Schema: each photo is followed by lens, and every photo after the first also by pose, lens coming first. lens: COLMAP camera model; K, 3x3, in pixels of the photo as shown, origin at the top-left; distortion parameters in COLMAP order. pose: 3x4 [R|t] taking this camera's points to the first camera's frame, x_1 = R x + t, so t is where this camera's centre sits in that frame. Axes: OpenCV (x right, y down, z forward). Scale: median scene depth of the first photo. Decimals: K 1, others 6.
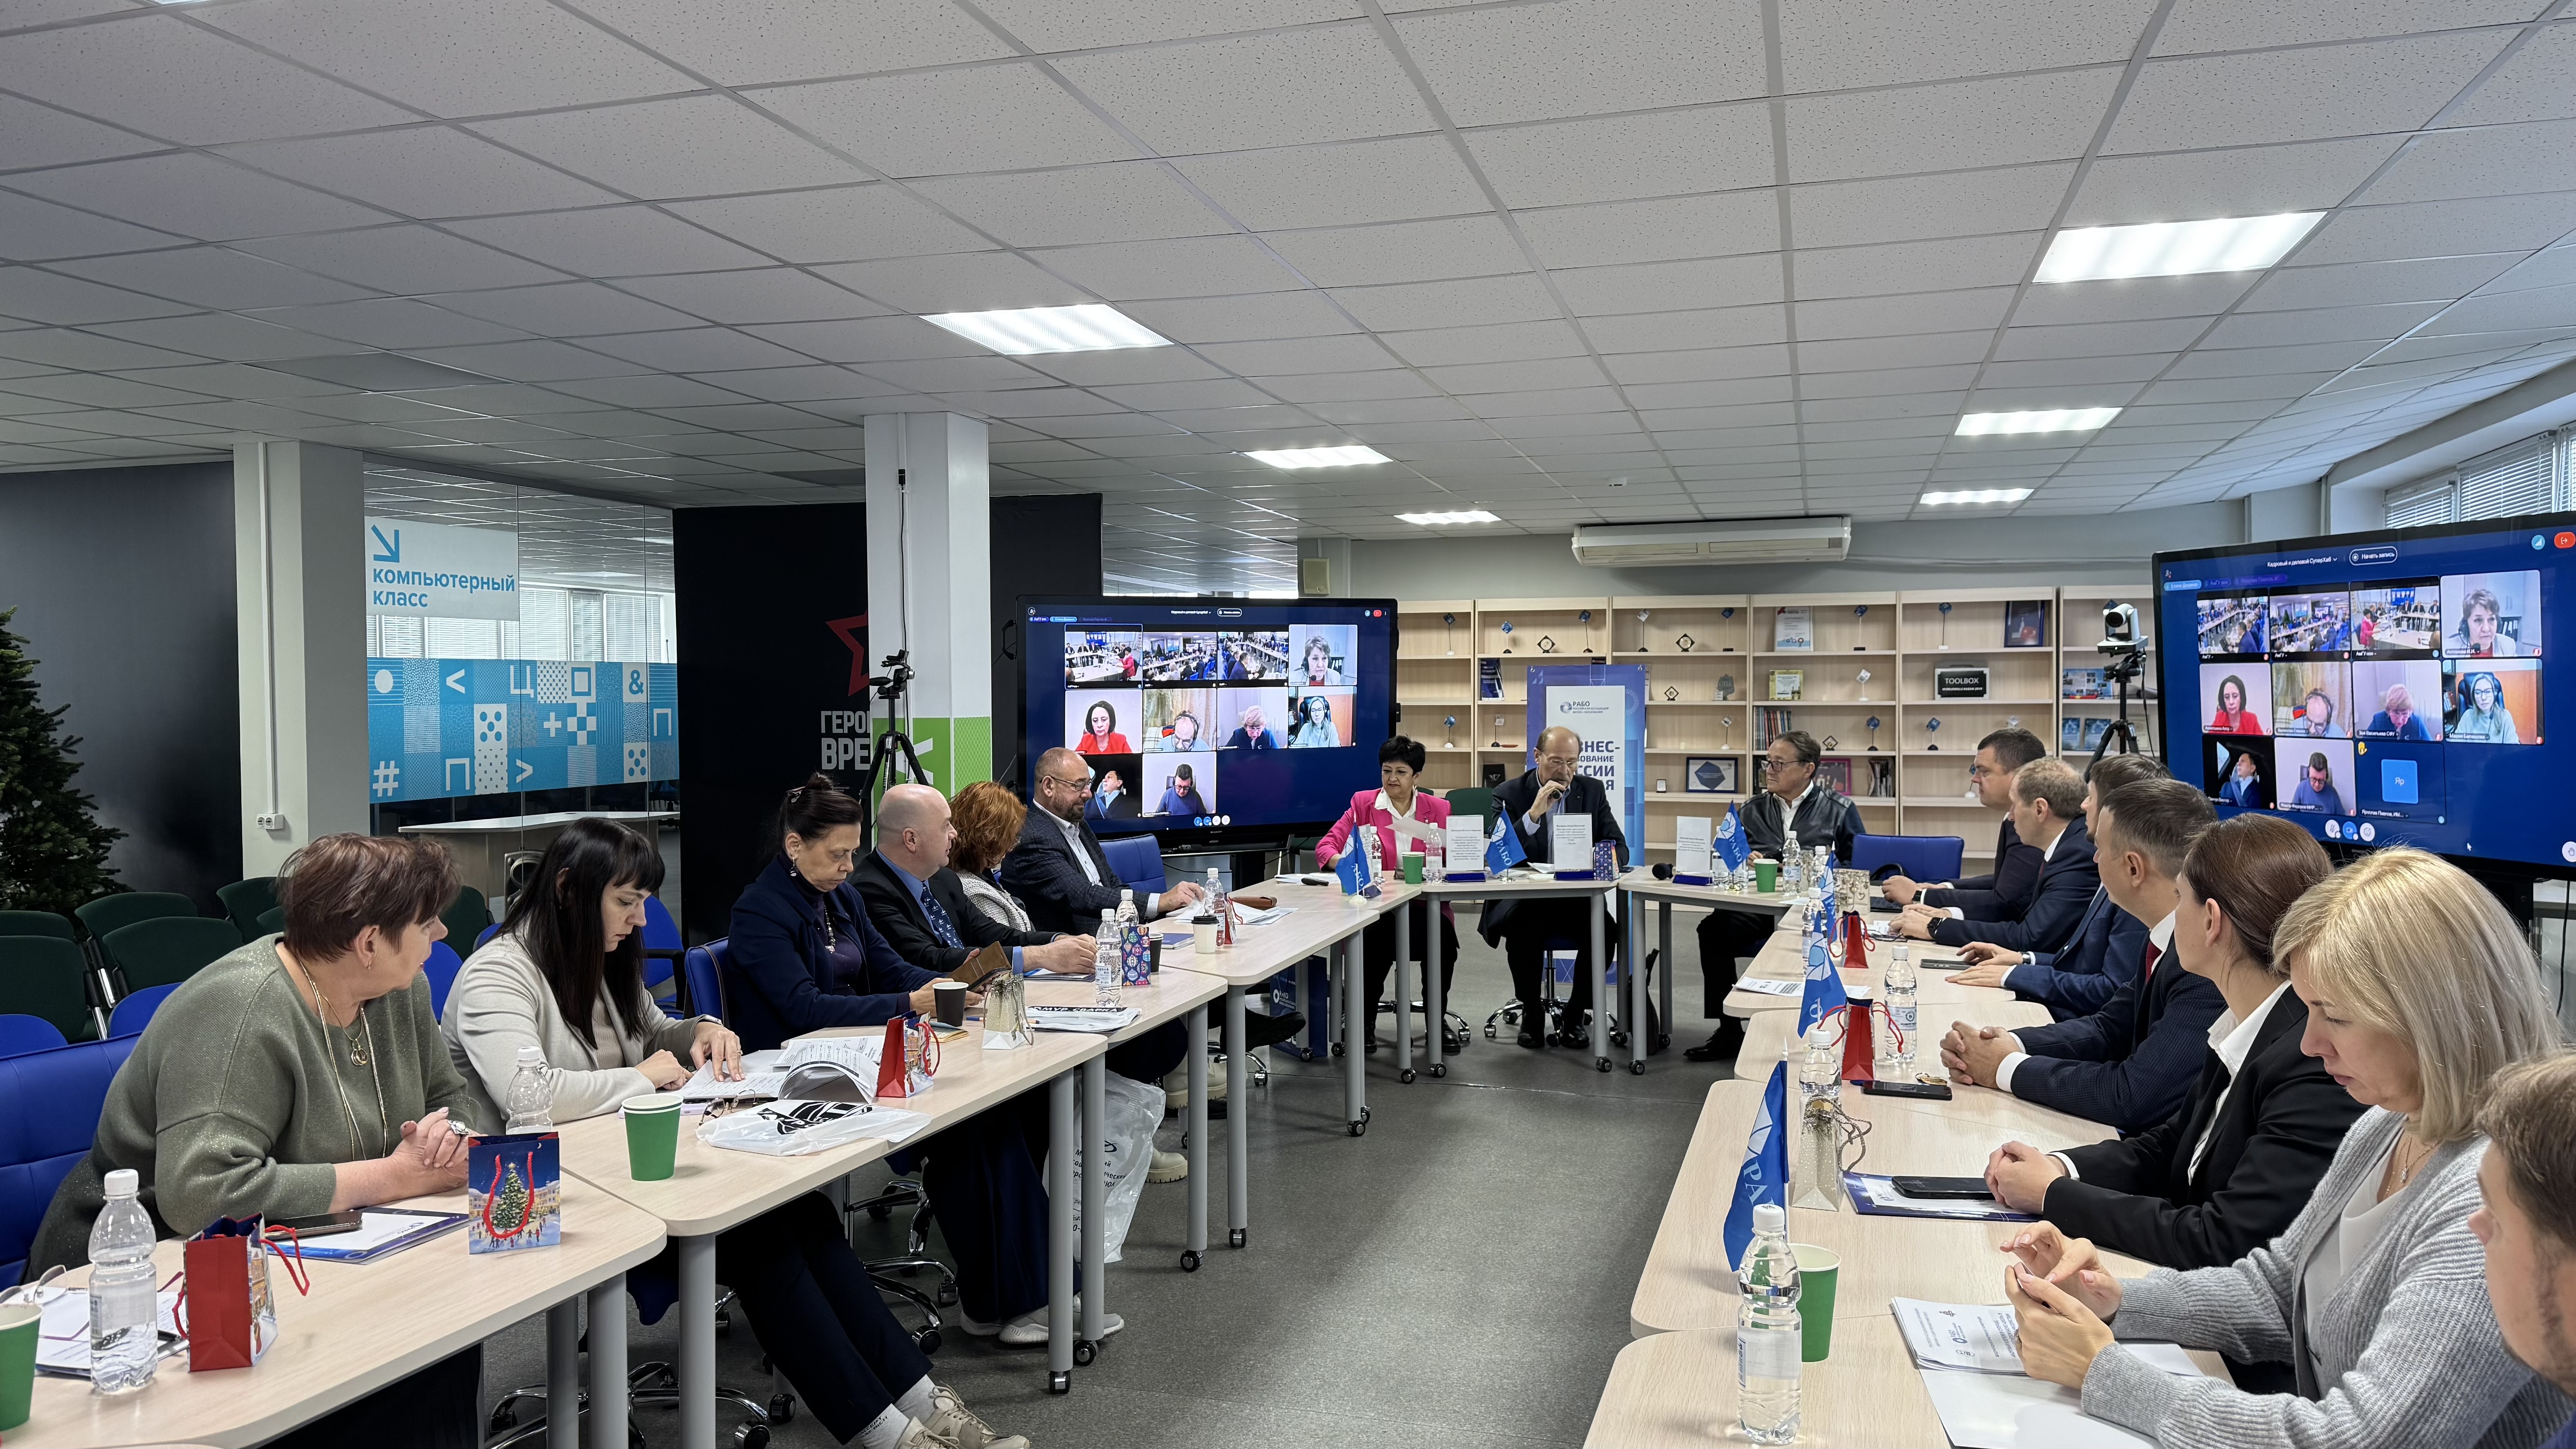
lens RADIAL K [[1833.4, 0, 1283.5], [0, 1833.4, 730.2], [0, 0, 1]] dist [0.203797, -0.425187]
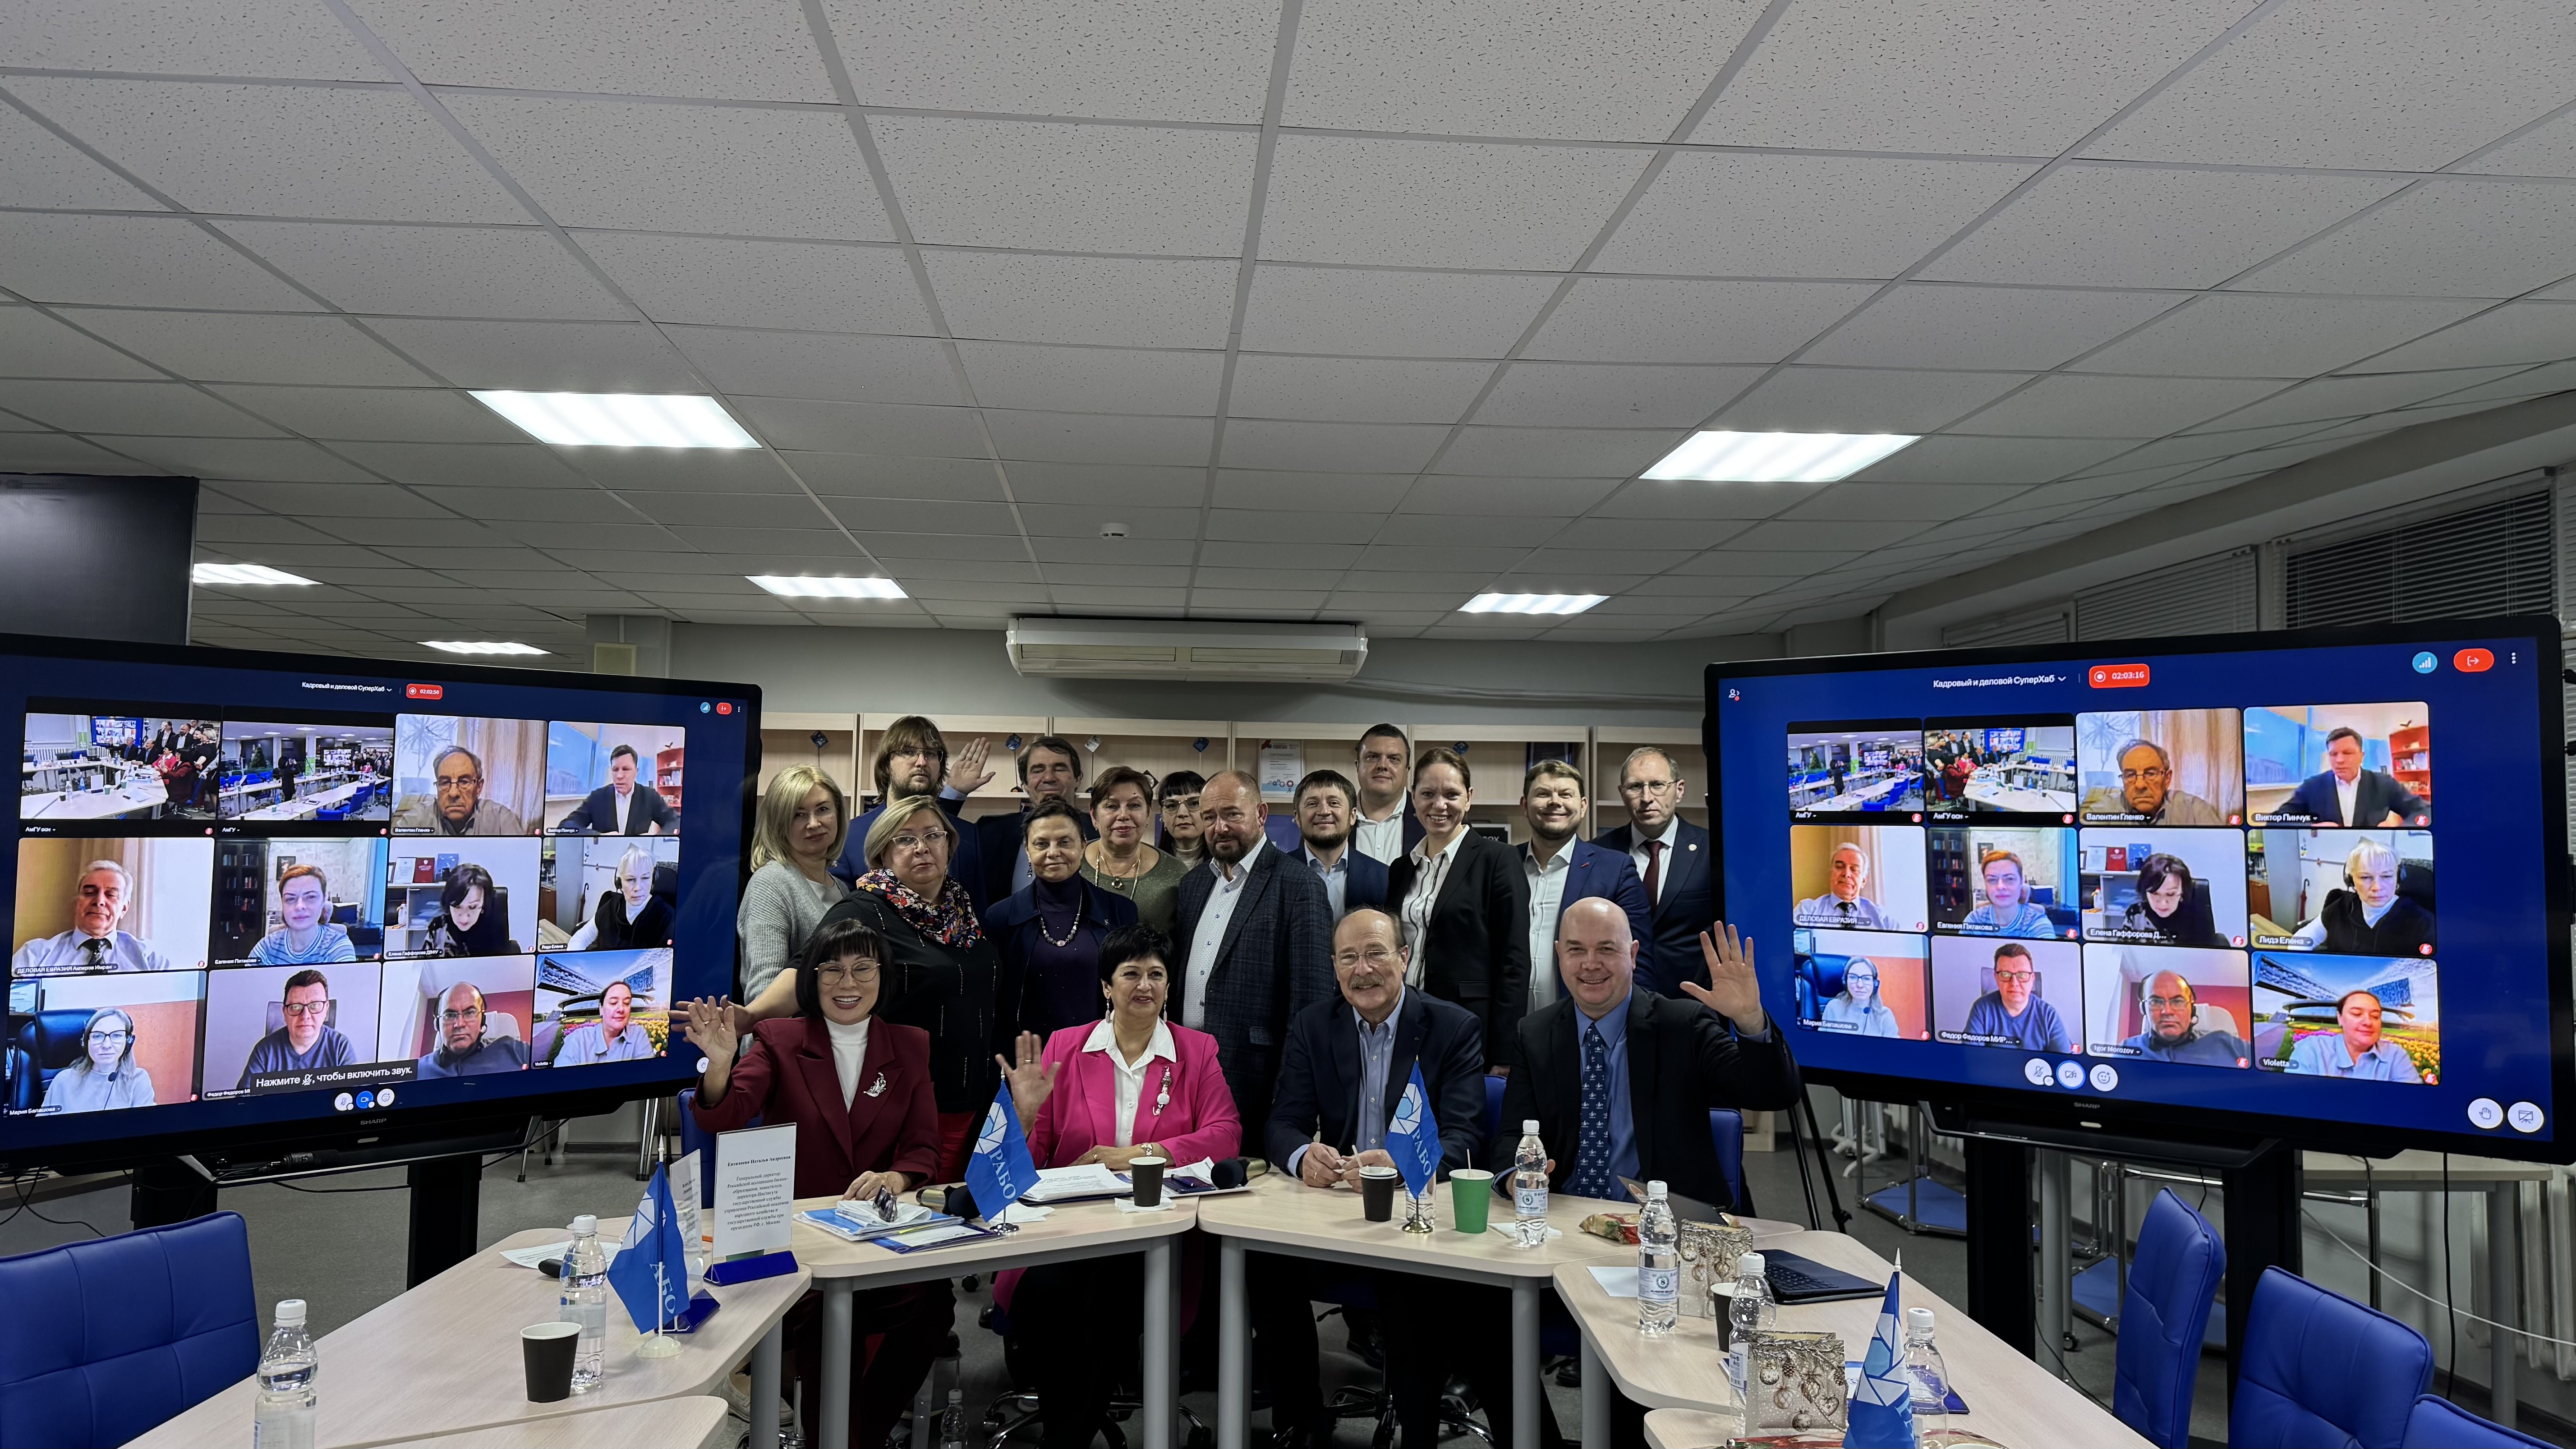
lens RADIAL K [[1790.4, 0, 1307.7], [0, 1790.4, 727.5], [0, 0, 1]] dist [0.155709, -0.228638]
pose [[0.929205, 0.037731, 0.367635, 0.013235], [-0.007198, 0.996434, -0.084073, -0.012708], [-0.369496, 0.075474, 0.926162, 0.442400]]
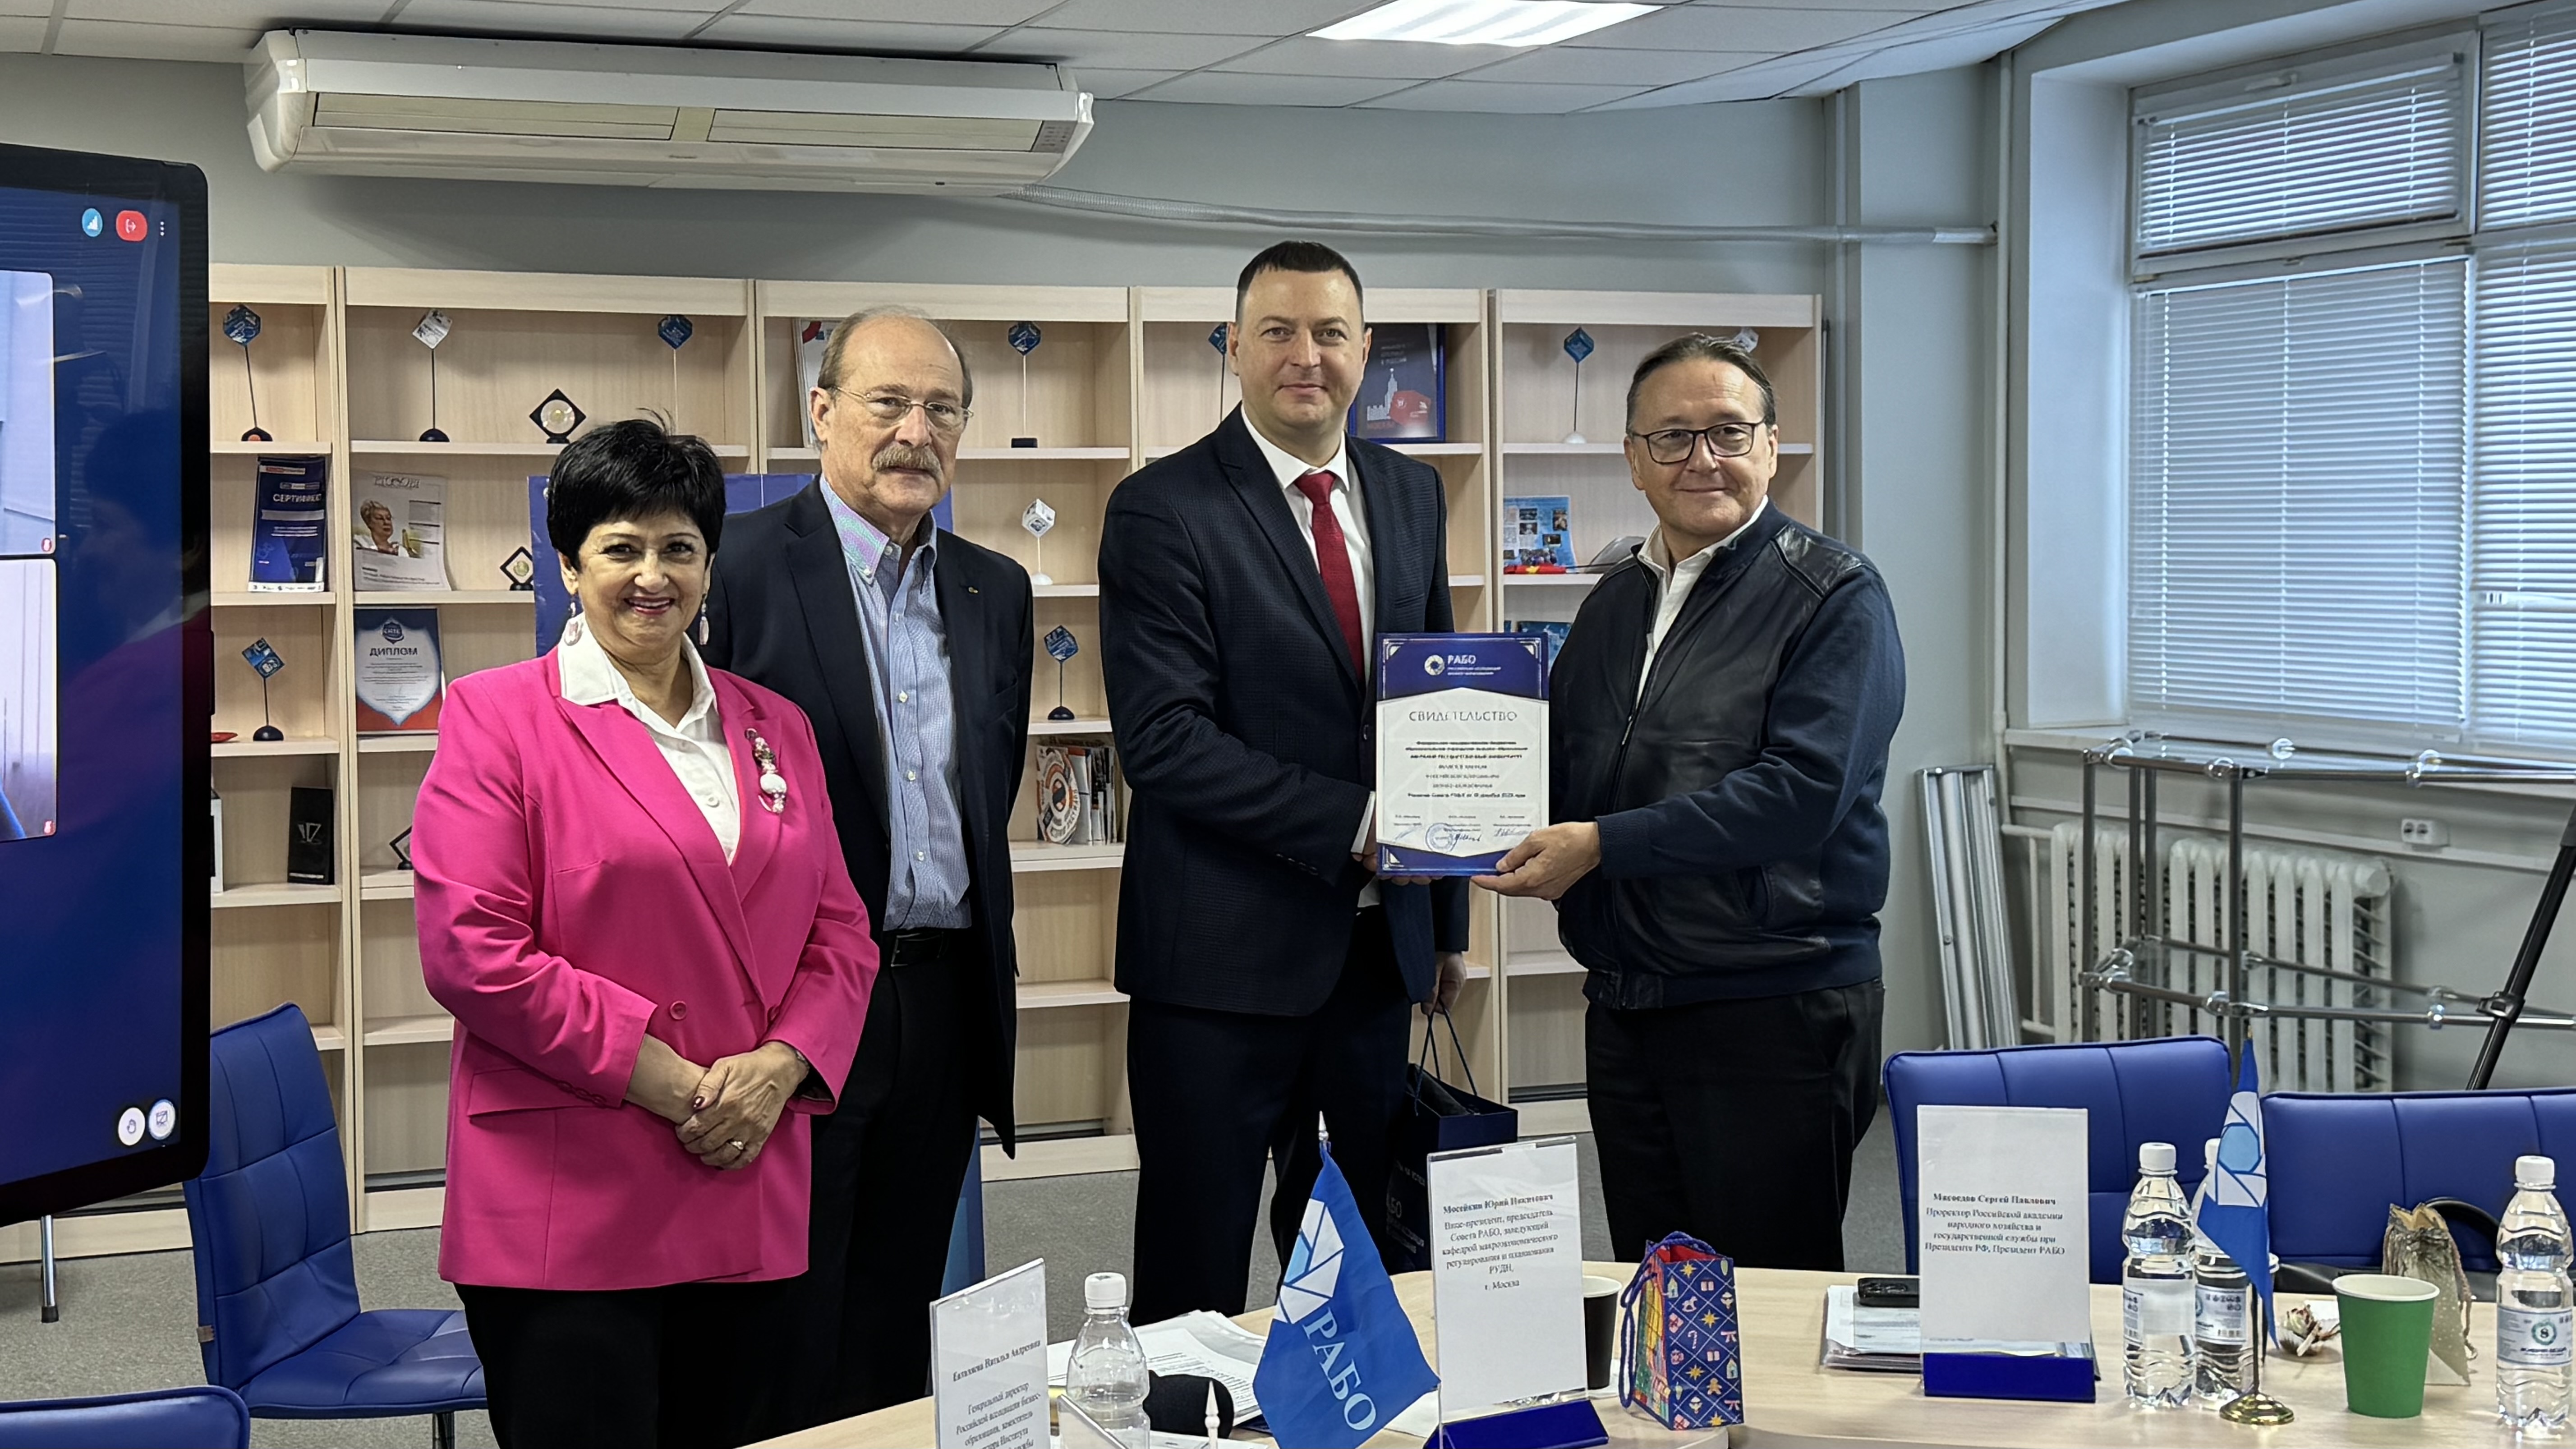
lens RADIAL K [[3491.1, 0, 1288.0], [0, 3491.1, 724.5], [0, 0, 1]] dist [0.143932, -0.024155]
pose [[0.783858, -0.038715, 0.619732, -0.112886], [0.020547, 0.999125, 0.036427, -0.018063], [-0.620600, -0.015820, 0.783967, 0.621429]]
